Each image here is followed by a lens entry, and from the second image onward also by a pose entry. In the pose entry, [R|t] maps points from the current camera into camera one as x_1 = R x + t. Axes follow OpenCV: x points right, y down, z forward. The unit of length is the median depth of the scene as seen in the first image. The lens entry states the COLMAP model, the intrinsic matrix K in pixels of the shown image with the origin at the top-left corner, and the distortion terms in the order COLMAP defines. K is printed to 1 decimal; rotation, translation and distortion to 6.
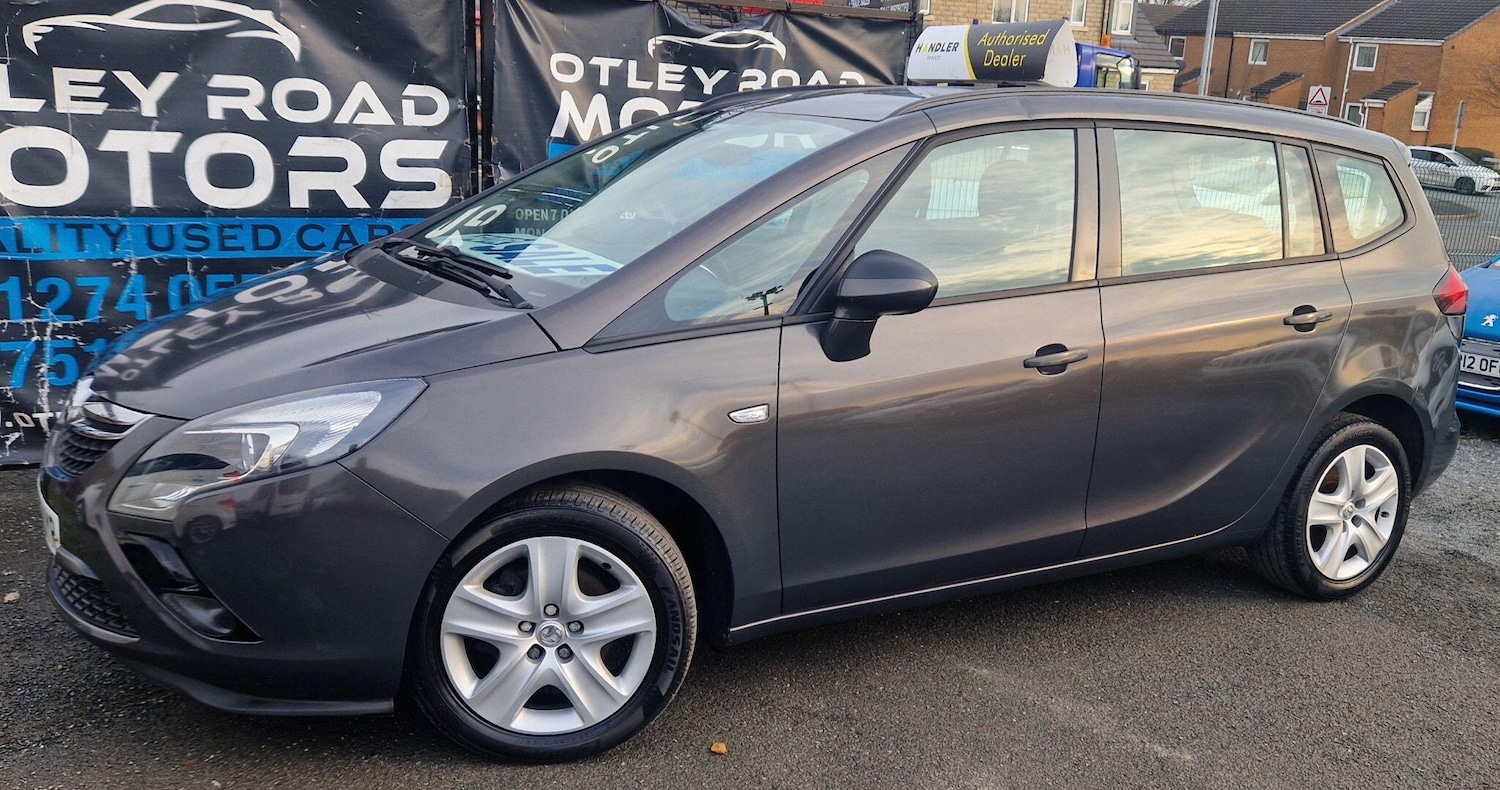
lens RADIAL K [[1331.7, 0, 871.5], [0, 1331.7, 405.0], [0, 0, 1]] dist [0.094104, -0.121436]
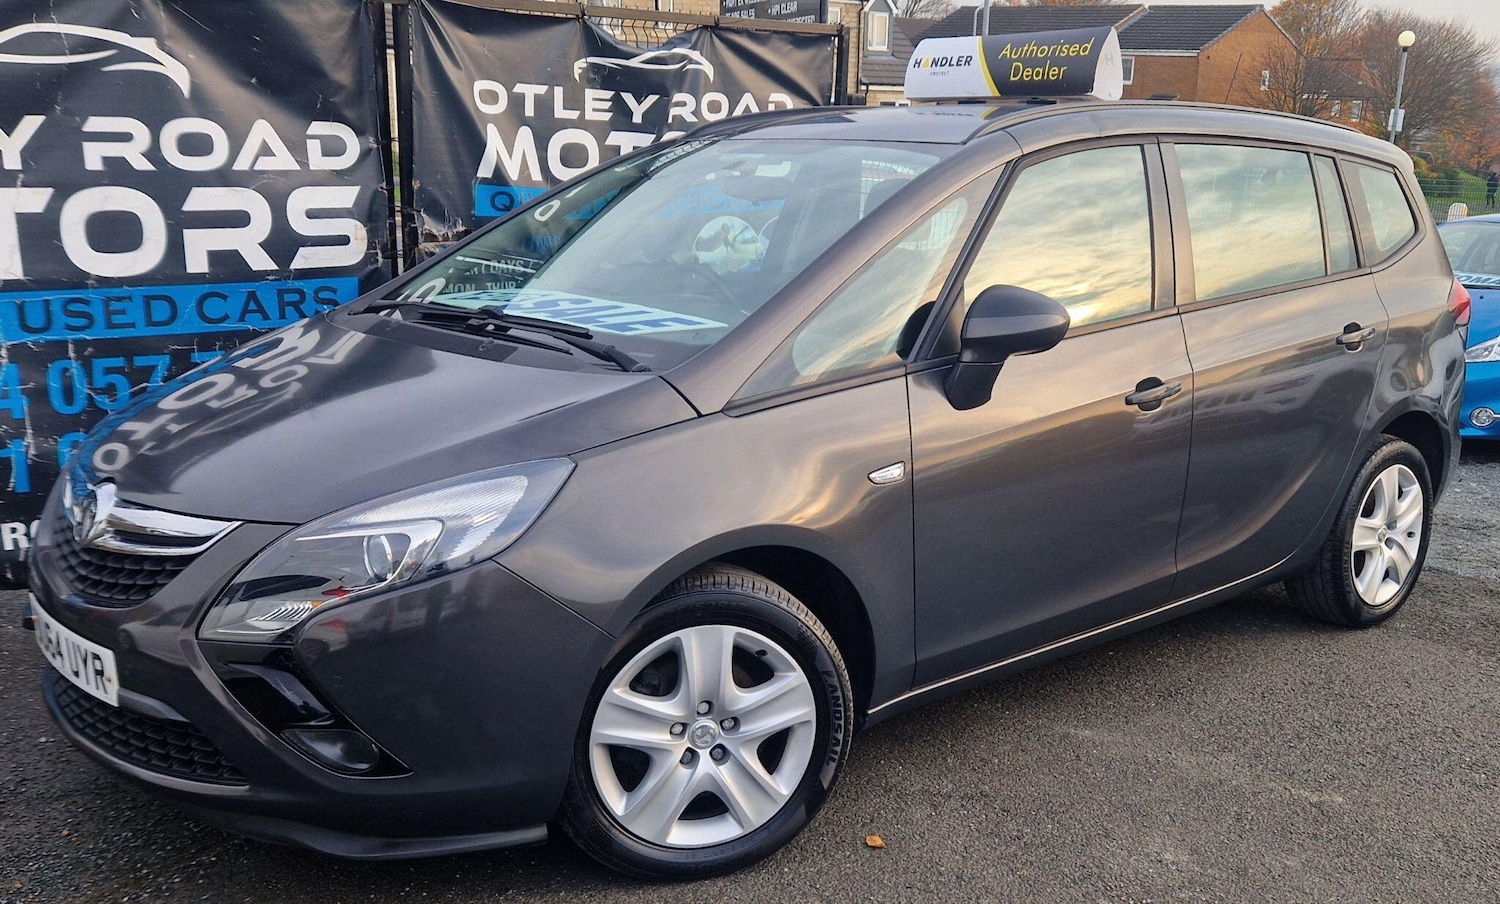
lens RADIAL K [[1438.2, 0, 846.6], [0, 1438.2, 504.6], [0, 0, 1]] dist [0.098675, -0.122598]
pose [[0.984739, -0.072995, 0.157988, -0.191626], [0.067935, 0.996996, 0.037201, -0.007418], [-0.160229, -0.025901, 0.986740, 0.027635]]
